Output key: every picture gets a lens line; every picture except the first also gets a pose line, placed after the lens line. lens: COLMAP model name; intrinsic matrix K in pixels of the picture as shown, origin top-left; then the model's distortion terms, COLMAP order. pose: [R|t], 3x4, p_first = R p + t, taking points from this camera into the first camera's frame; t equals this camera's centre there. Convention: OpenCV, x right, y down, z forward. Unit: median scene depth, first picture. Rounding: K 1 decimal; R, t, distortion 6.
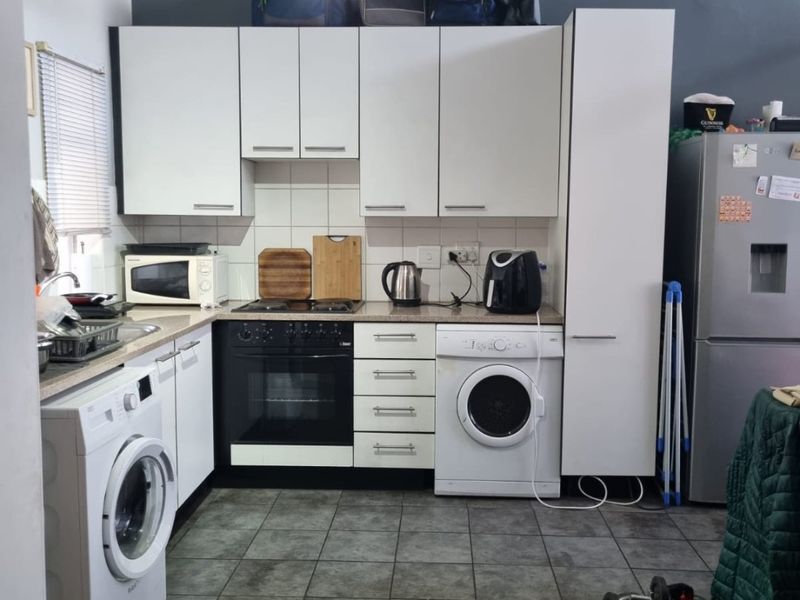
lens RADIAL K [[796.1, 0, 400.5], [0, 796.1, 299.7], [0, 0, 1]] dist [0.090242, 0.000000]
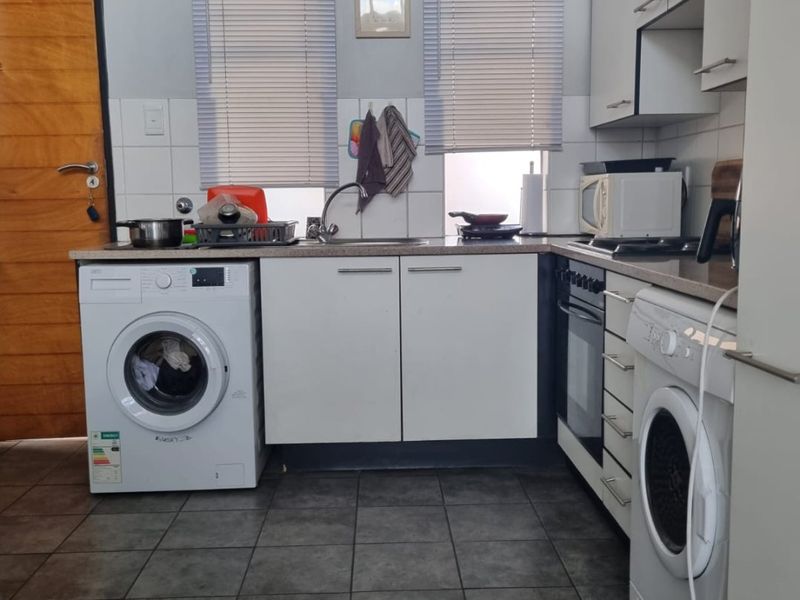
lens RADIAL K [[796.1, 0, 401.8], [0, 796.1, 300.4], [0, 0, 1]] dist [0.090242, 0.000000]
pose [[0.083752, 0.116102, -0.989700, 0.597797], [-0.085933, 0.990331, 0.108905, -0.000713], [0.992774, 0.075927, 0.092919, 0.879869]]
